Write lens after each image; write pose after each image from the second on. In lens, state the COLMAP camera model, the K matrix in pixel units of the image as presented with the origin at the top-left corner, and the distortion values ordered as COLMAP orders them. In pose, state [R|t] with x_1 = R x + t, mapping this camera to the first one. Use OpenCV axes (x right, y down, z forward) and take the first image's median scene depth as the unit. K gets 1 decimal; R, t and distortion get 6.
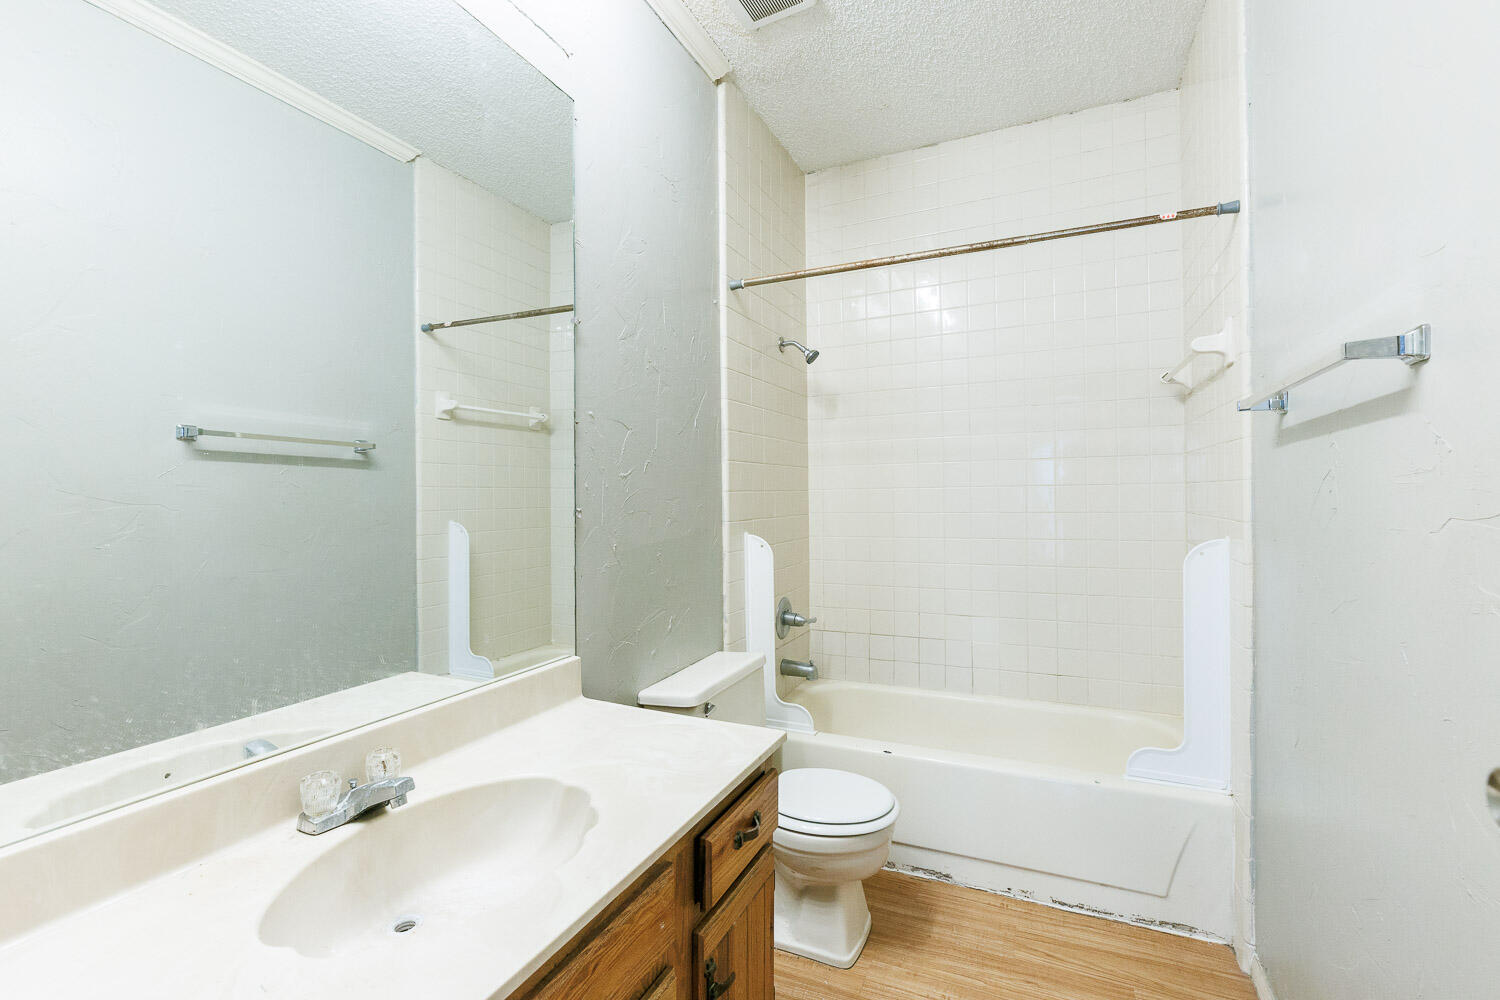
lens RADIAL K [[671.0, 0, 756.8], [0, 671.0, 496.2], [0, 0, 1]] dist [-0.001184, -0.000001]
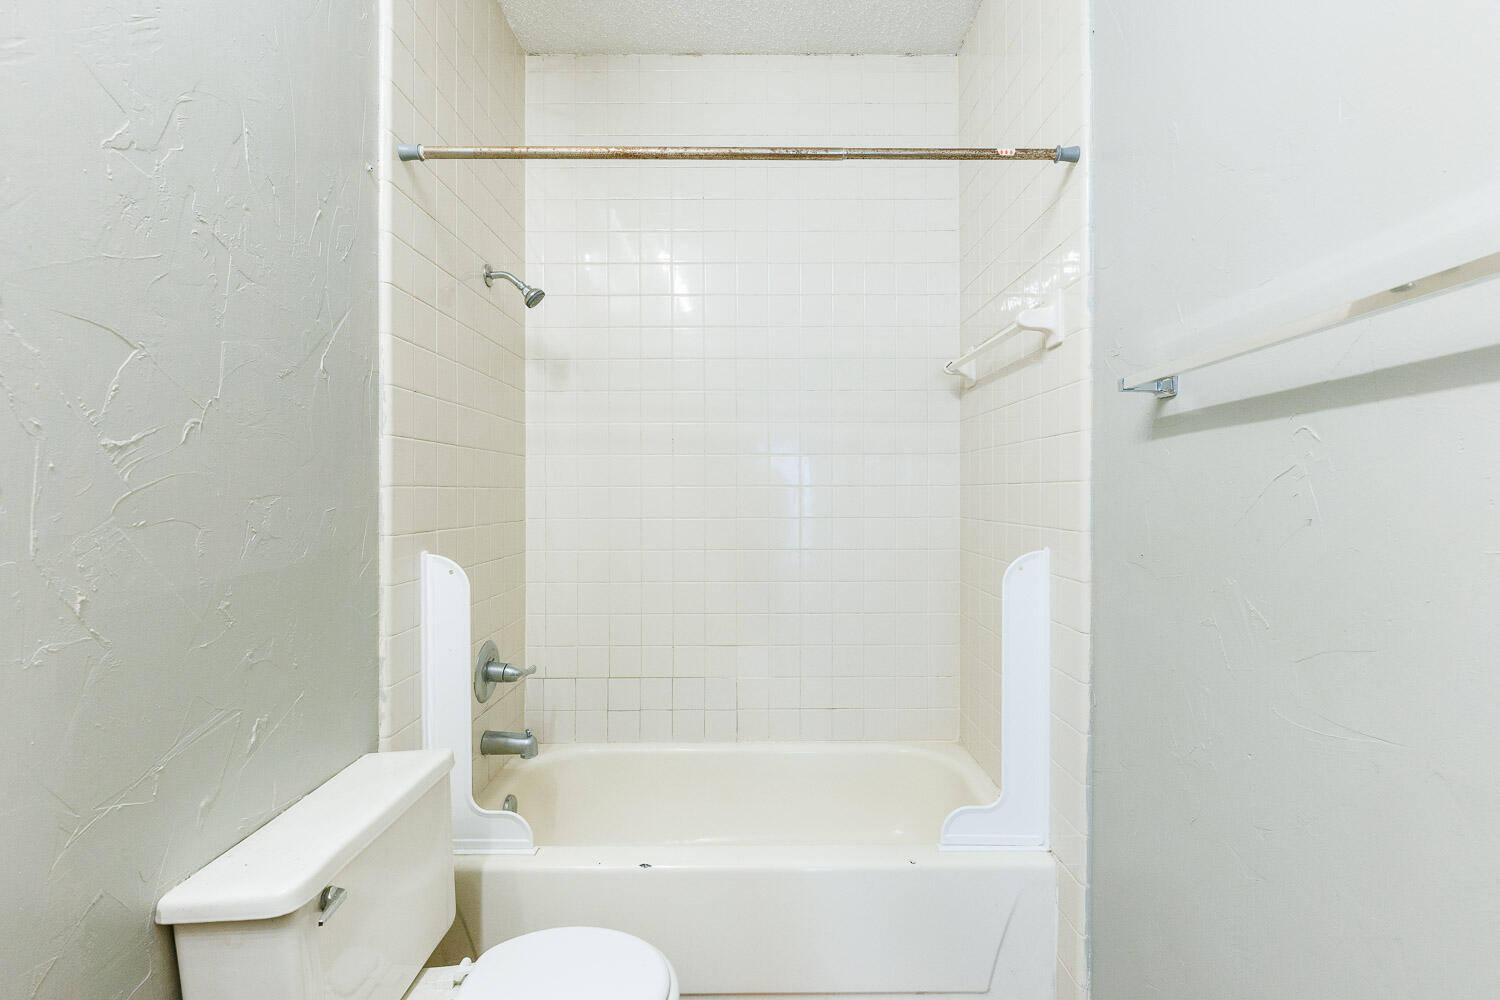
lens RADIAL K [[671.0, 0, 756.8], [0, 671.0, 496.2], [0, 0, 1]] dist [-0.001184, -0.000001]
pose [[0.913057, 0.010475, 0.407696, 0.012757], [-0.010355, 0.999943, -0.002501, 0.000545], [-0.407700, -0.001938, 0.913114, 0.307403]]
